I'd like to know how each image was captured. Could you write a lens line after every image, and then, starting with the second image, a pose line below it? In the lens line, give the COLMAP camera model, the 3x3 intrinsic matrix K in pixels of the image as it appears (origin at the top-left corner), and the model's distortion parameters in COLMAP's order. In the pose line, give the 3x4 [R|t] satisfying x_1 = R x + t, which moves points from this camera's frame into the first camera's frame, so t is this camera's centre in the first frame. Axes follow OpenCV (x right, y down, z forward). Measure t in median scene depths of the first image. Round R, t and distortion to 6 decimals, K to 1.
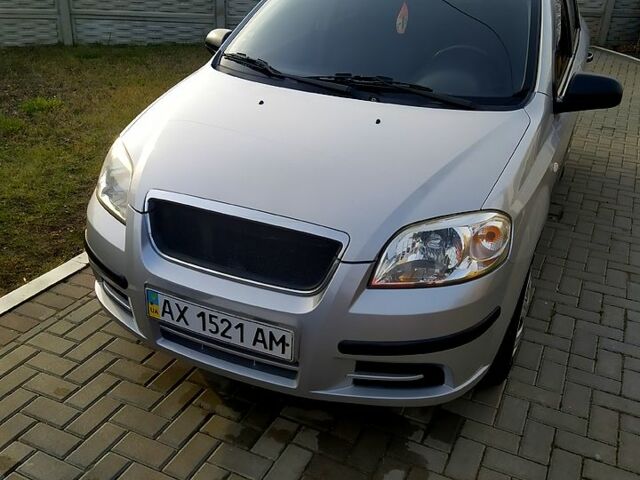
lens RADIAL K [[619.5, 0, 323.6], [0, 619.5, 241.2], [0, 0, 1]] dist [0.119335, -0.192004]
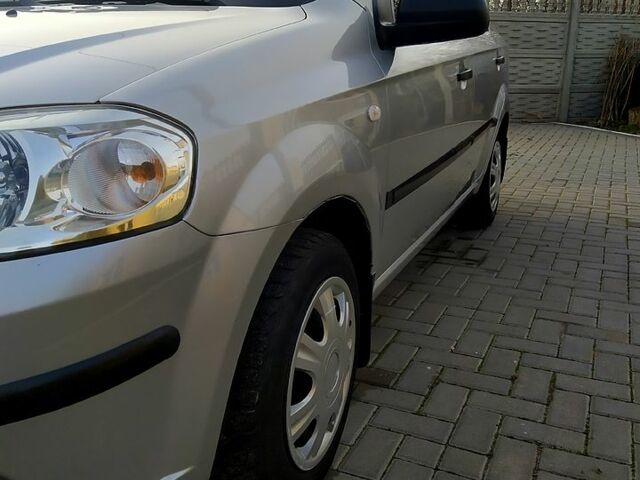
lens RADIAL K [[619.5, 0, 323.6], [0, 619.5, 241.2], [0, 0, 1]] dist [0.119335, -0.192004]
pose [[0.999013, -0.044322, 0.003010, 0.243878], [0.044135, 0.982500, -0.180956, 0.079698], [0.005063, 0.180911, 0.983487, 0.344821]]
